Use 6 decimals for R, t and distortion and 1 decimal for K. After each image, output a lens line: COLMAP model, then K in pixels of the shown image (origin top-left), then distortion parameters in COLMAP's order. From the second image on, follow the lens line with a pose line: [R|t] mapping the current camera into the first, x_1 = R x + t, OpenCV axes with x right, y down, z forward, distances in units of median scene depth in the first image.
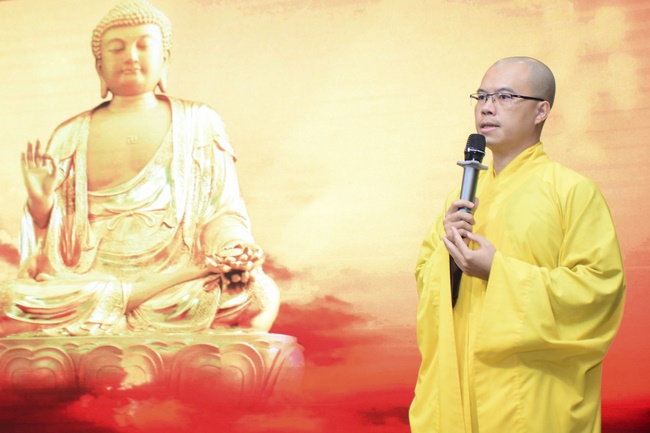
lens RADIAL K [[1394.2, 0, 324.8], [0, 1394.2, 217.6], [0, 0, 1]] dist [0.110476, 0.000000]
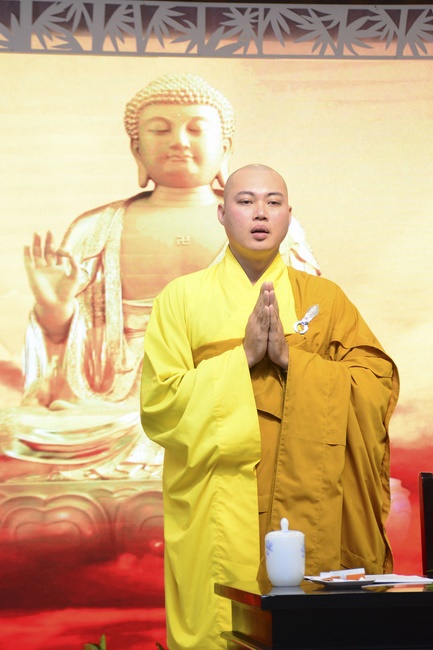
lens RADIAL K [[1394.2, 0, 216.8], [0, 1394.2, 323.5], [0, 0, 1]] dist [0.110476, 0.000000]
pose [[0.987461, -0.034161, -0.154121, 0.007810], [0.029792, 0.999088, -0.030573, 0.021524], [0.155025, 0.025599, 0.987579, 0.218548]]
